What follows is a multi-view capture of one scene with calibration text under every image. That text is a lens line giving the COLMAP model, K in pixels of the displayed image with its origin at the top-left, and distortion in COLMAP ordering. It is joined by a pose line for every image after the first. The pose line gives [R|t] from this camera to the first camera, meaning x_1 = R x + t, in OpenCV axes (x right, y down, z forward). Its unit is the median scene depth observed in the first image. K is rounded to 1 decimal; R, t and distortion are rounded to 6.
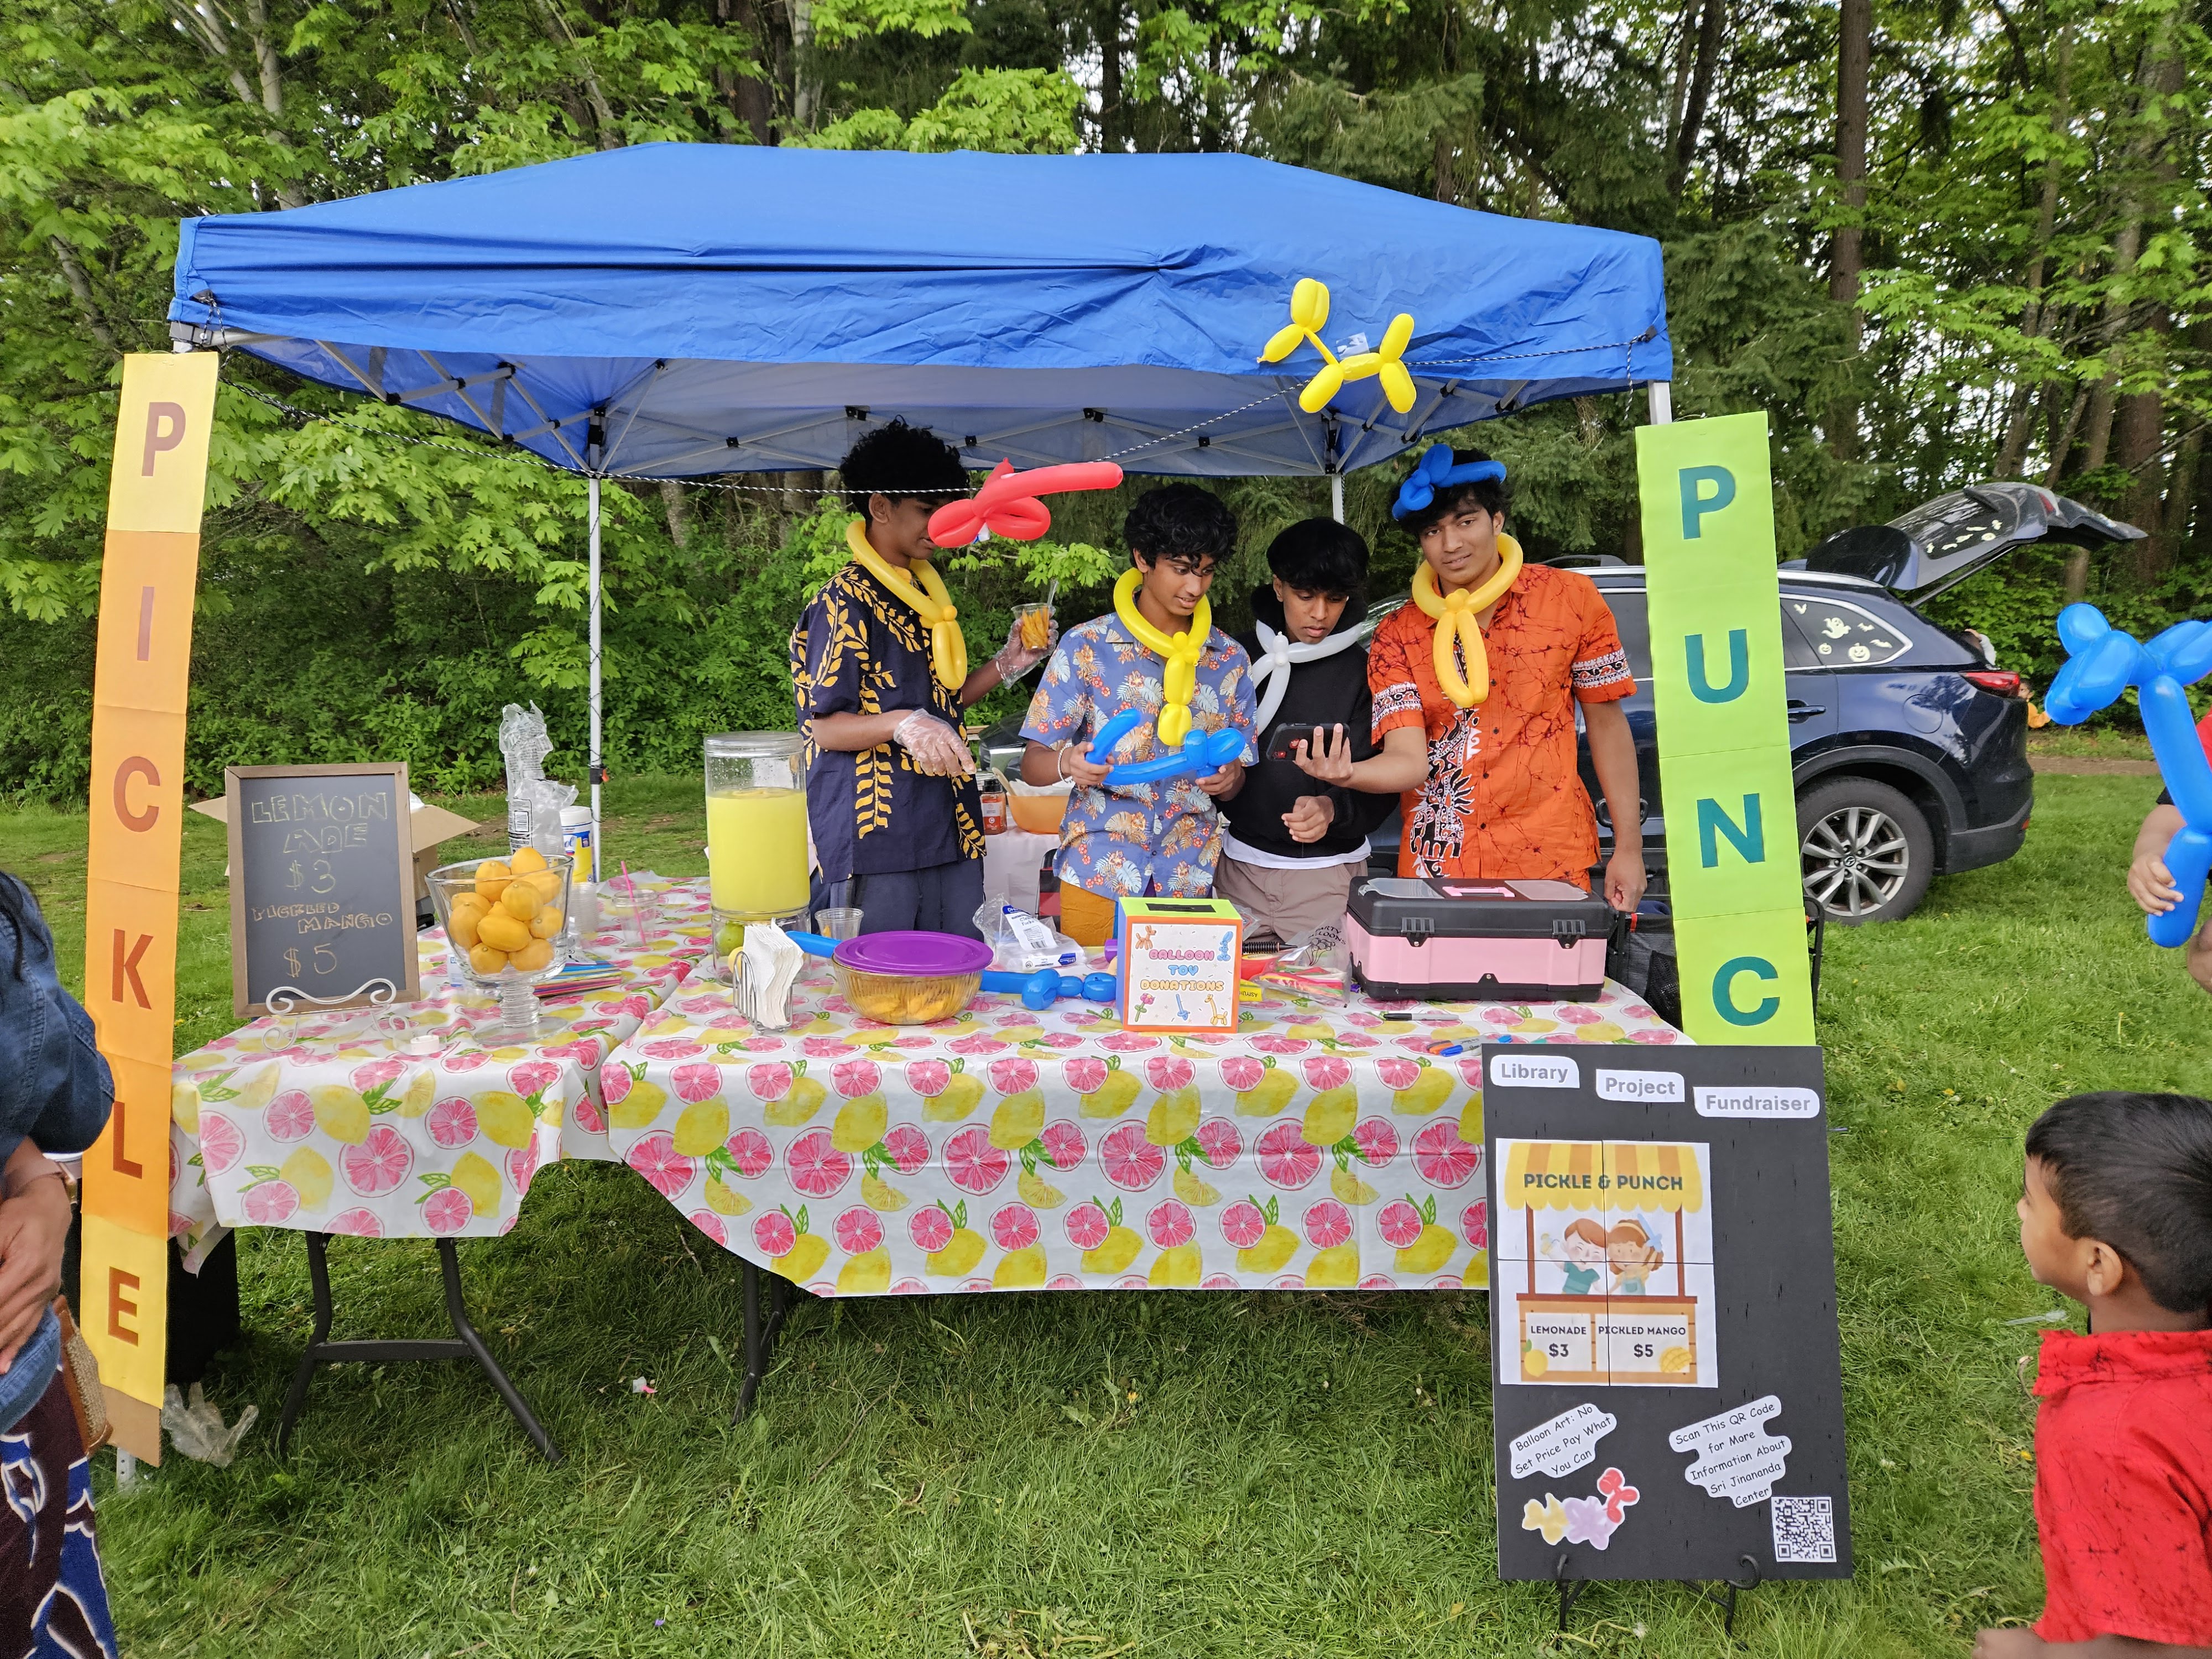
lens RADIAL K [[1334.8, 0, 1090.9], [0, 1334.8, 834.5], [0, 0, 1]] dist [0.081452, -0.066753]
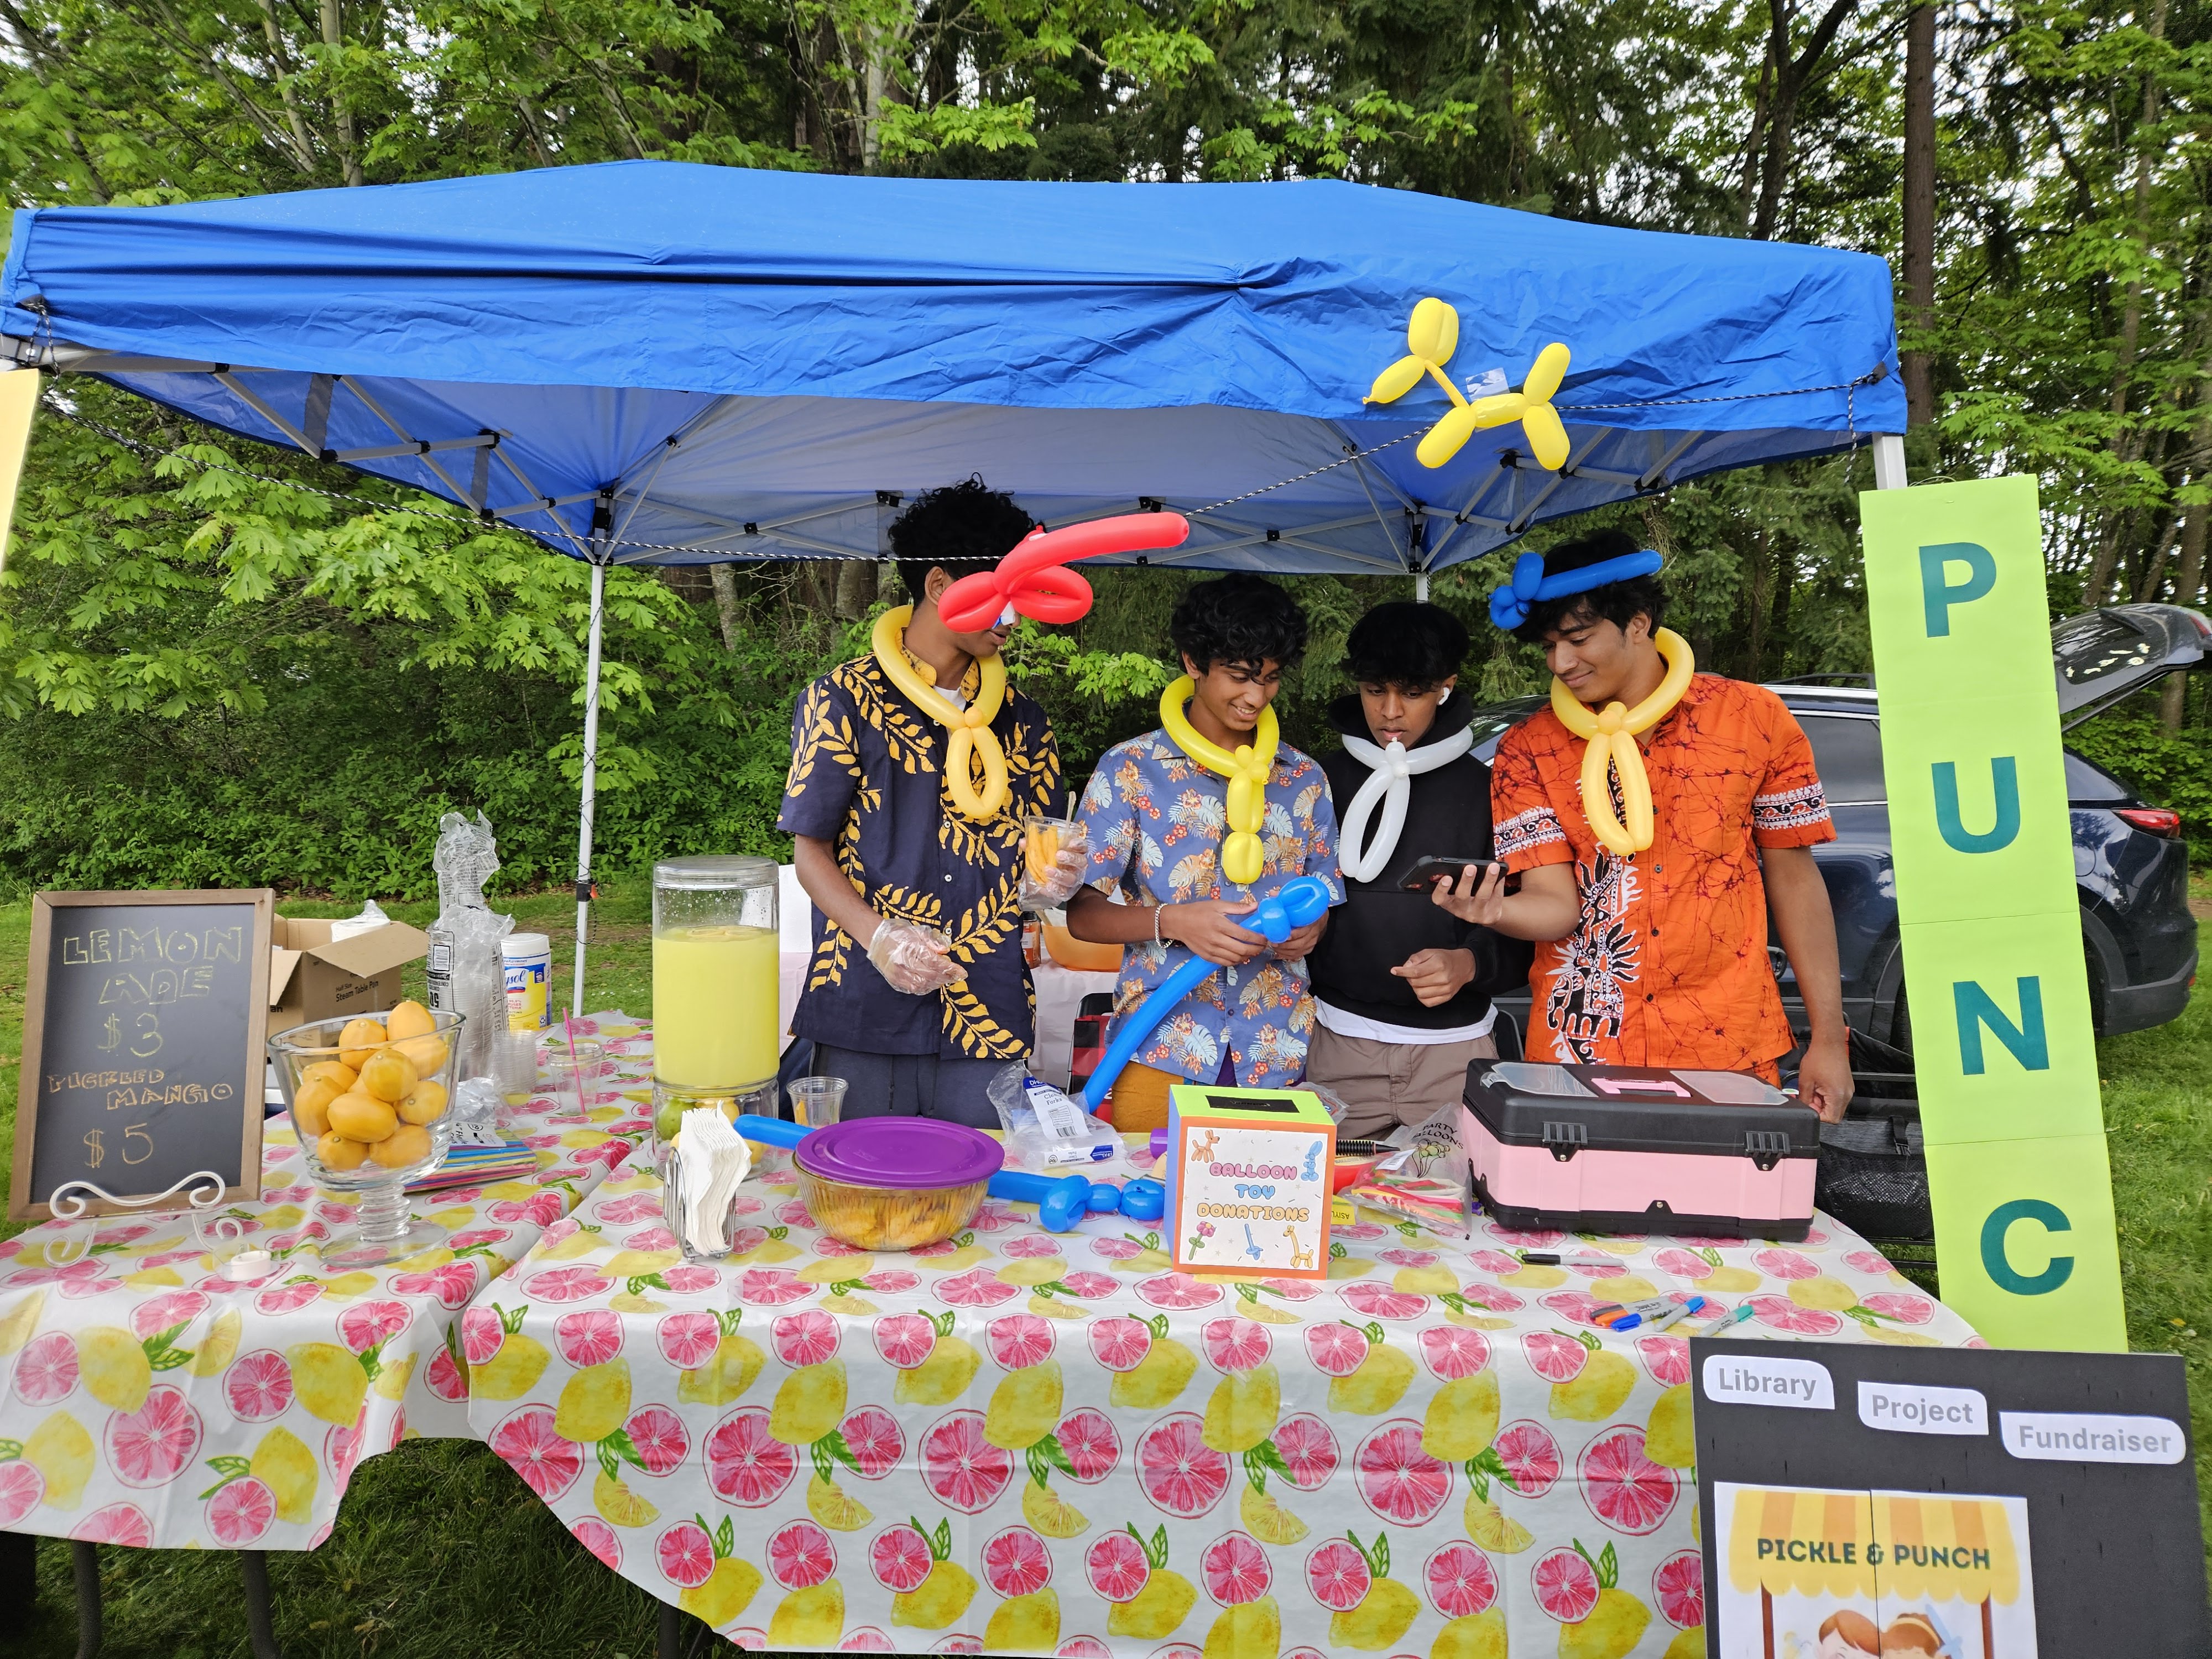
lens RADIAL K [[1334.8, 0, 1090.9], [0, 1334.8, 834.5], [0, 0, 1]] dist [0.081452, -0.066753]
pose [[0.999068, 0.022625, -0.036752, 0.000585], [-0.025559, 0.996352, -0.081416, -0.033492], [0.034776, 0.082279, 0.996002, 0.231319]]
